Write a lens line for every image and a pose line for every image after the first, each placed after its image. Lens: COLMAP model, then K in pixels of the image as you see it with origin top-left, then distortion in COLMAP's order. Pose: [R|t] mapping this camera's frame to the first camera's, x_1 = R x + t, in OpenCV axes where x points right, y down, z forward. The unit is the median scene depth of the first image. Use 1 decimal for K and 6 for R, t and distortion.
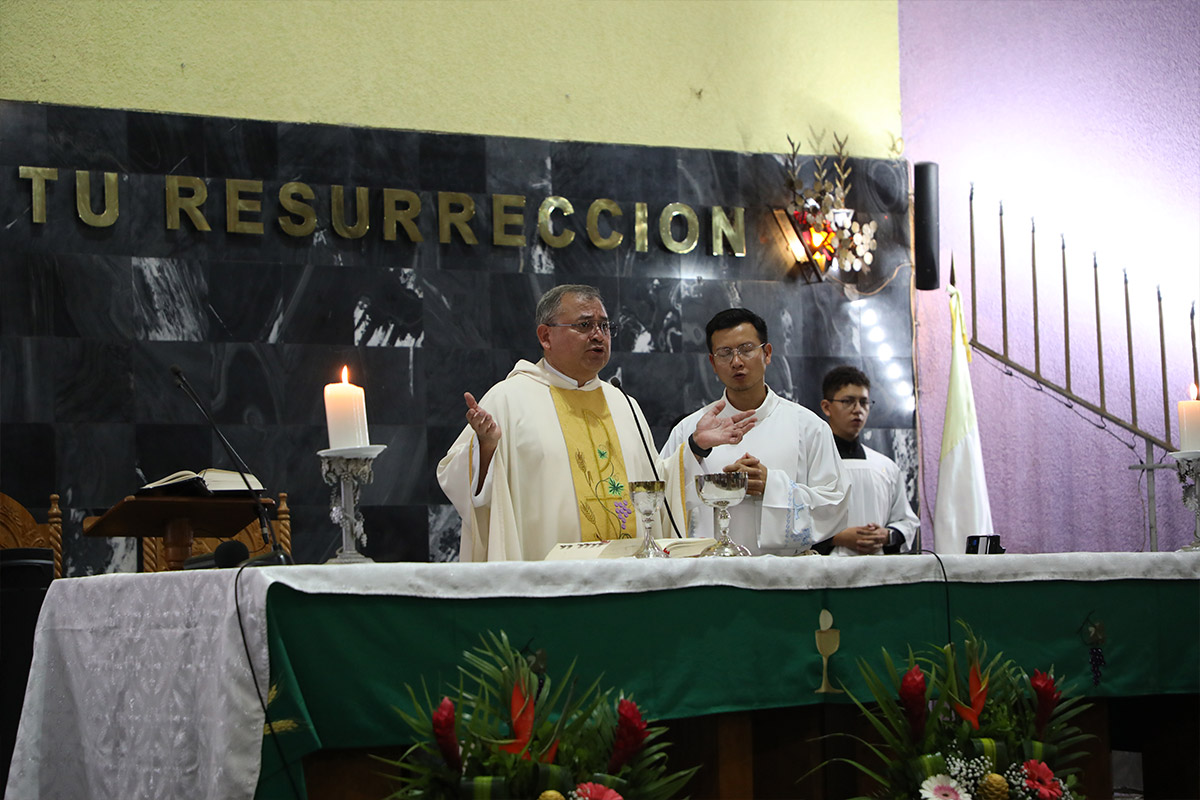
lens RADIAL K [[3274.3, 0, 600.0], [0, 3274.3, 400.0], [0, 0, 1]] dist [0.598469, 0.263305]
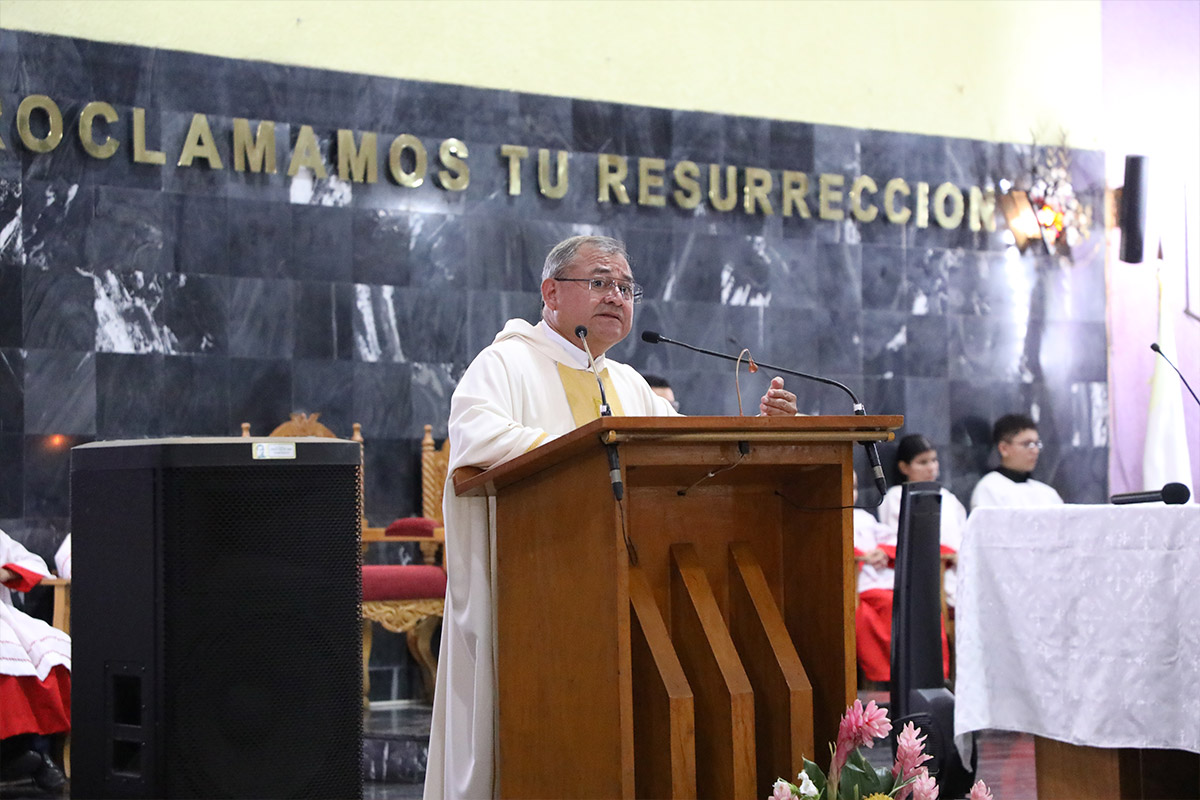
lens RADIAL K [[3274.3, 0, 600.0], [0, 3274.3, 400.0], [0, 0, 1]] dist [0.598469, 0.263305]
pose [[0.983003, 0.023356, 0.182098, -0.325889], [-0.027720, 0.999385, 0.021458, -0.006220], [-0.181485, -0.026141, 0.983046, -0.127699]]
